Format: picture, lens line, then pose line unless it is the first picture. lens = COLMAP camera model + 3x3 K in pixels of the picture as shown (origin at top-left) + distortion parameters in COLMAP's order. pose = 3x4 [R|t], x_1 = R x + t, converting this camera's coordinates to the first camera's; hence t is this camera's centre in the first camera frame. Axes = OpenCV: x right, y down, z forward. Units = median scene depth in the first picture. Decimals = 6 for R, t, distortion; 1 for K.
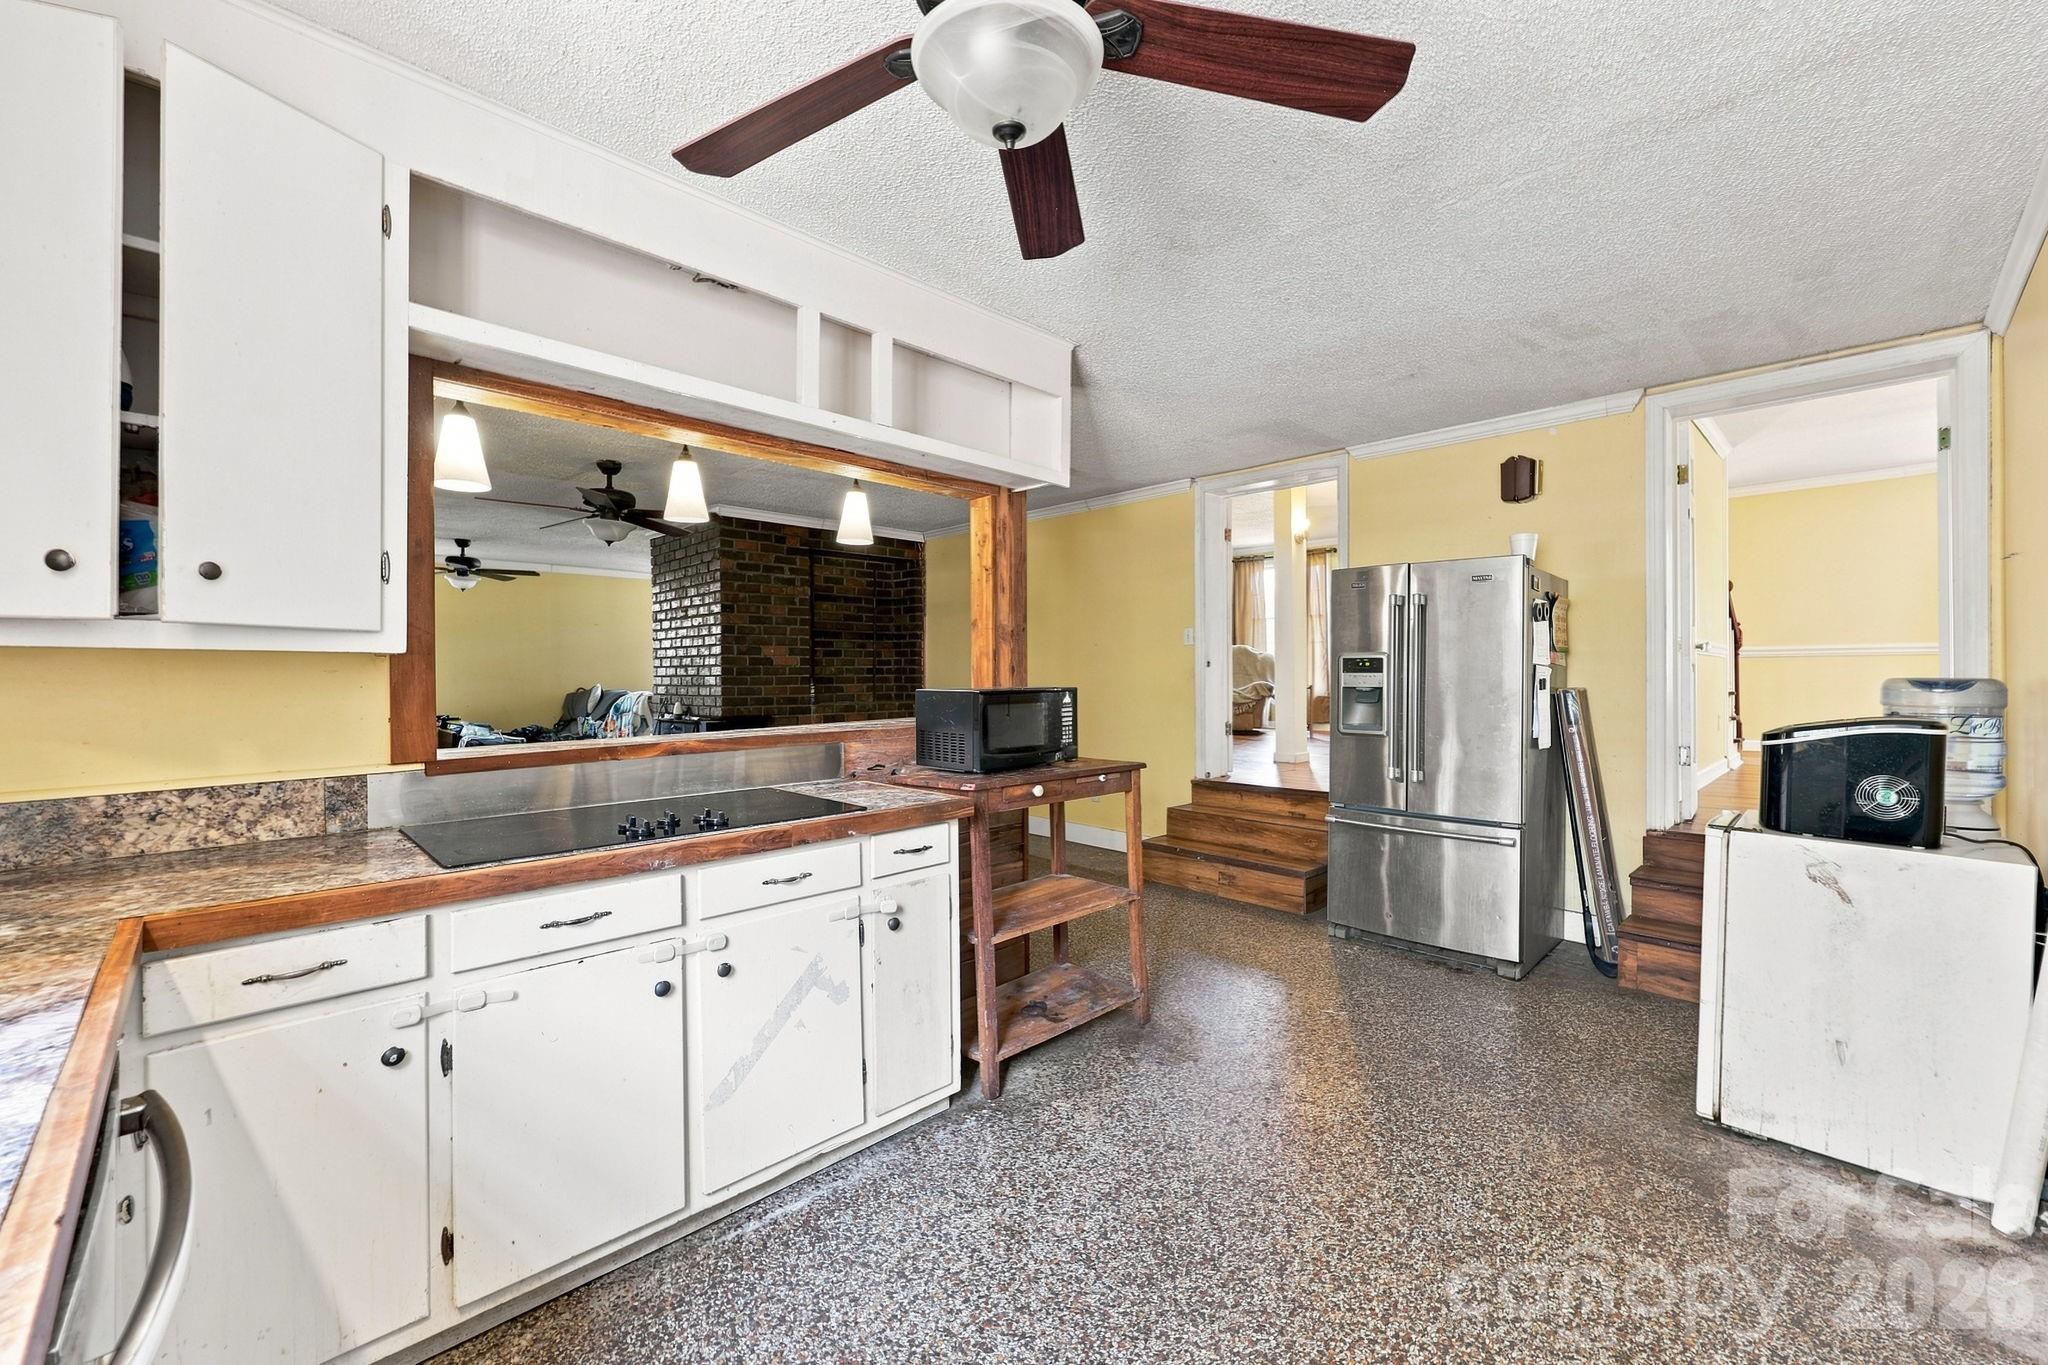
lens RADIAL K [[836.1, 0, 1020.4], [0, 836.1, 677.1], [0, 0, 1]] dist [-0.001334, -0.000034]
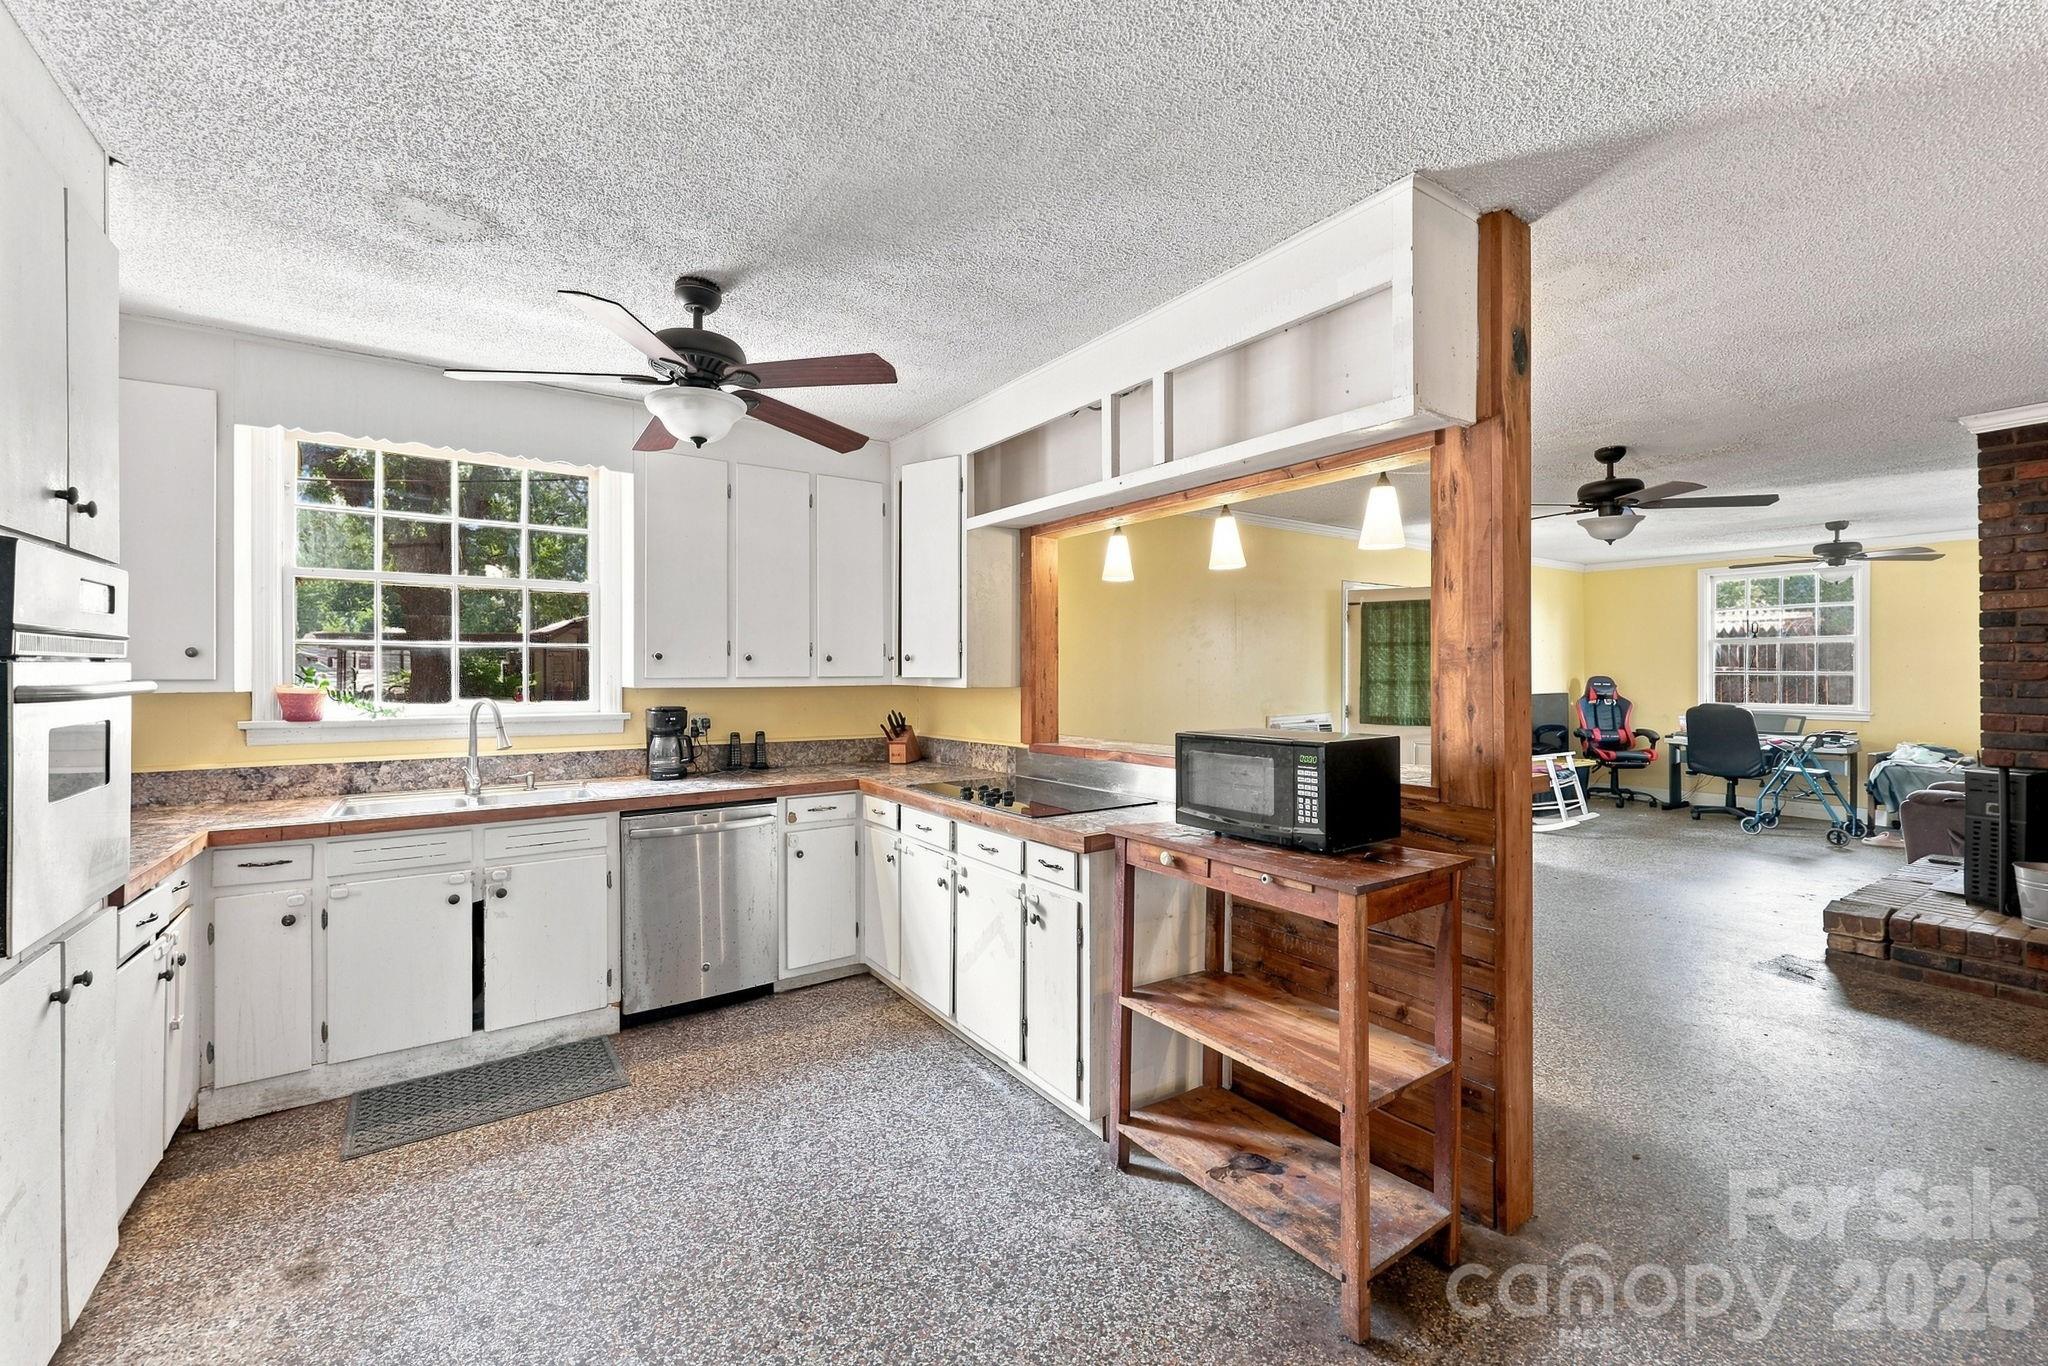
lens RADIAL K [[836.1, 0, 1020.4], [0, 836.1, 677.6], [0, 0, 1]] dist [-0.001334, -0.000034]
pose [[-0.180679, 0.011212, -0.983478, 1.250557], [-0.000914, 0.999933, 0.011568, -0.076162], [0.983542, 0.002989, -0.180656, 1.466361]]
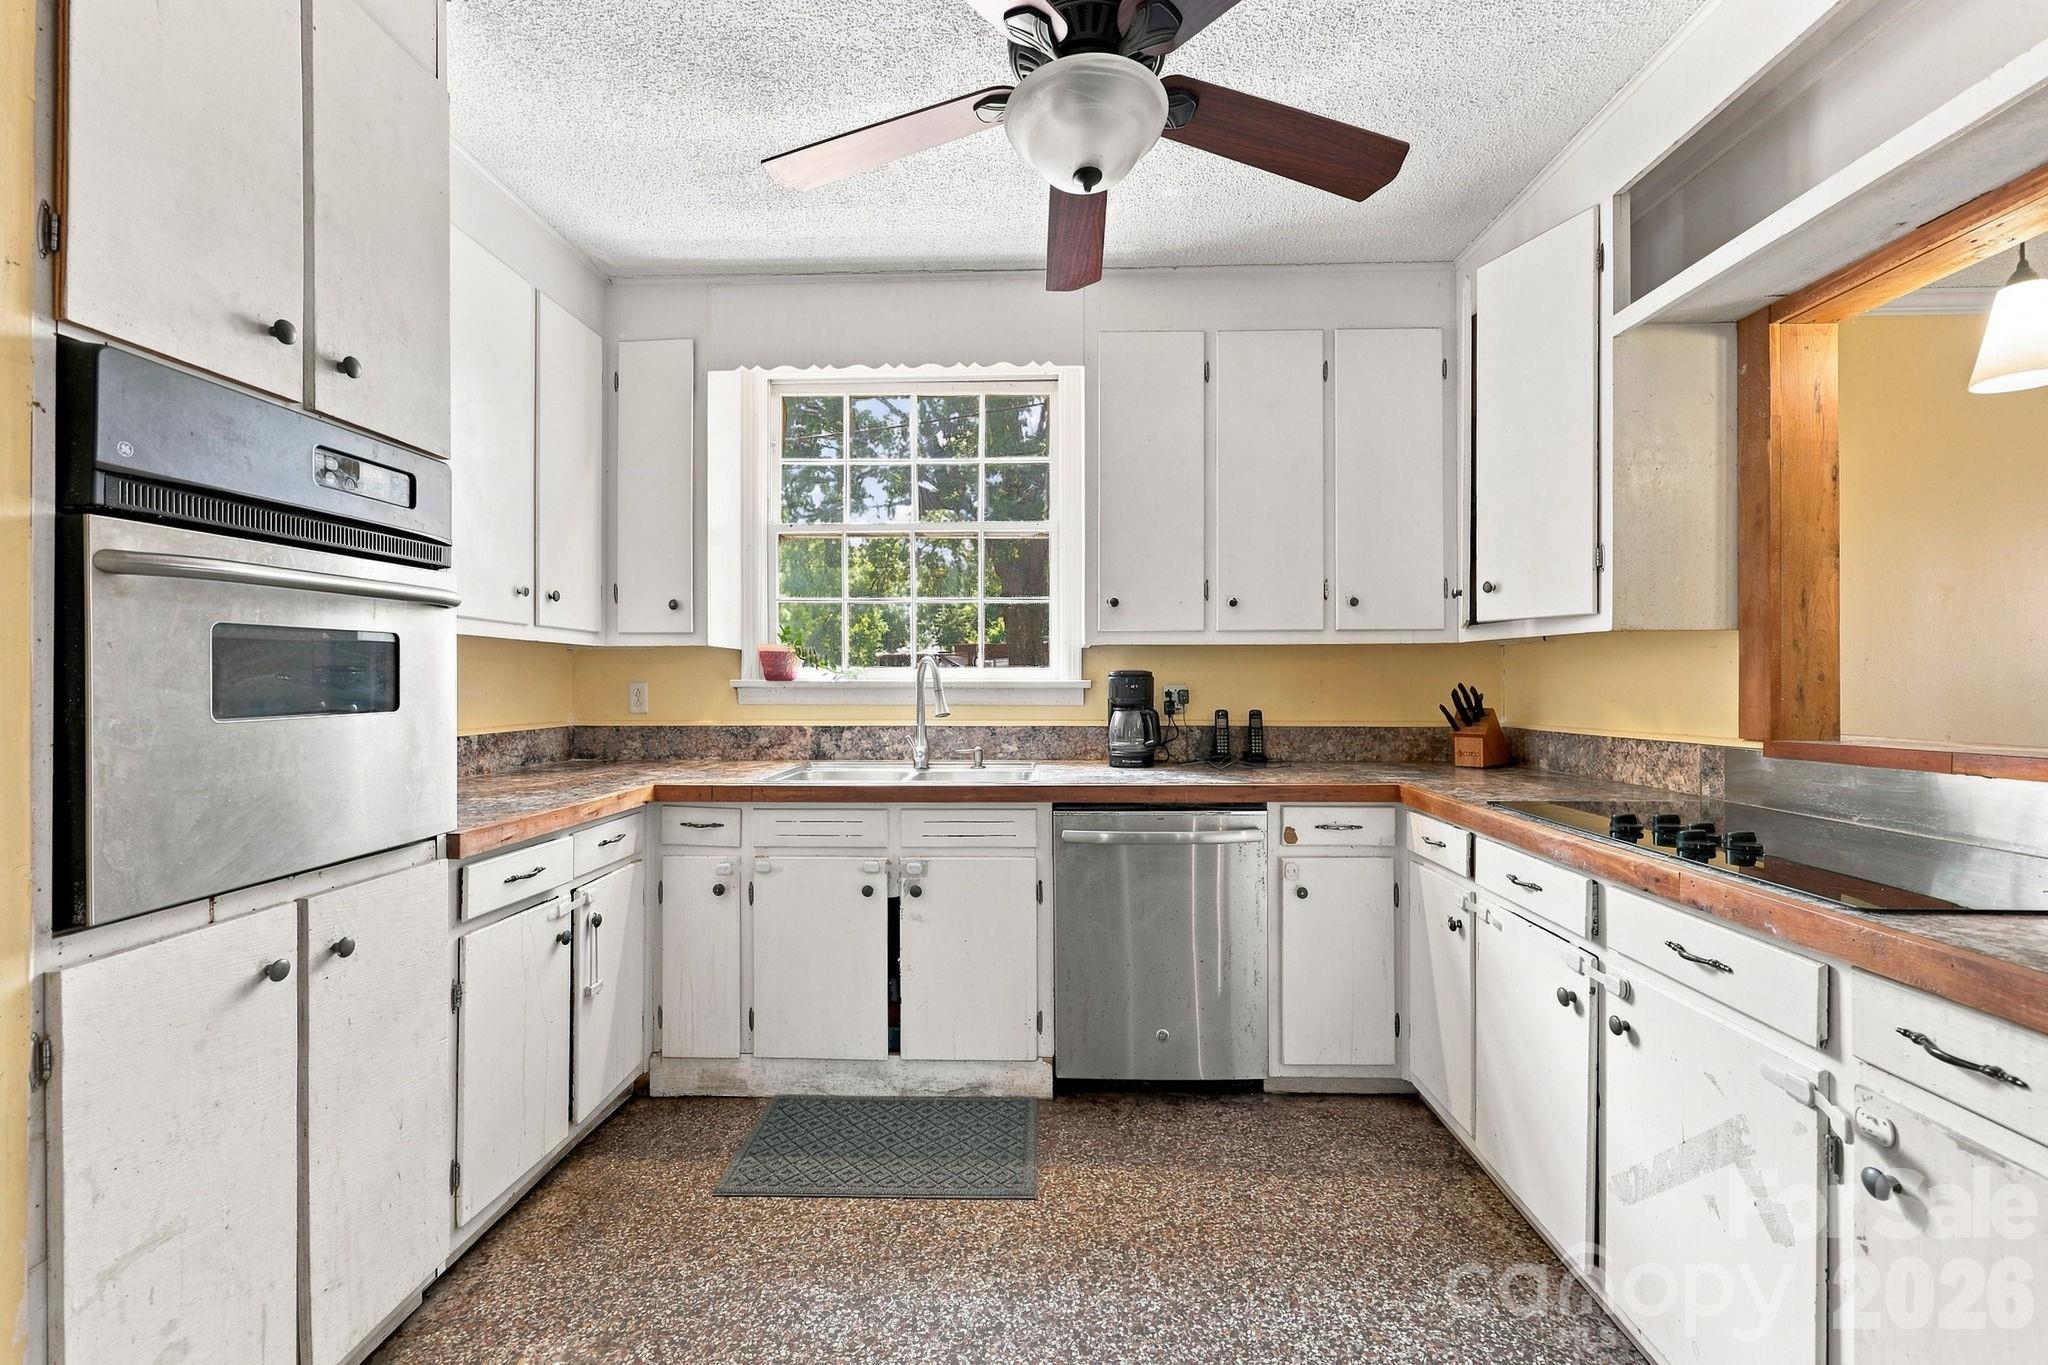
lens RADIAL K [[836.1, 0, 1020.4], [0, 836.1, 677.1], [0, 0, 1]] dist [-0.001334, -0.000034]
pose [[-0.730573, 0.004692, -0.682819, 0.595370], [0.003419, 0.999989, 0.003214, 0.026832], [0.682826, 0.000014, -0.730581, 1.242056]]
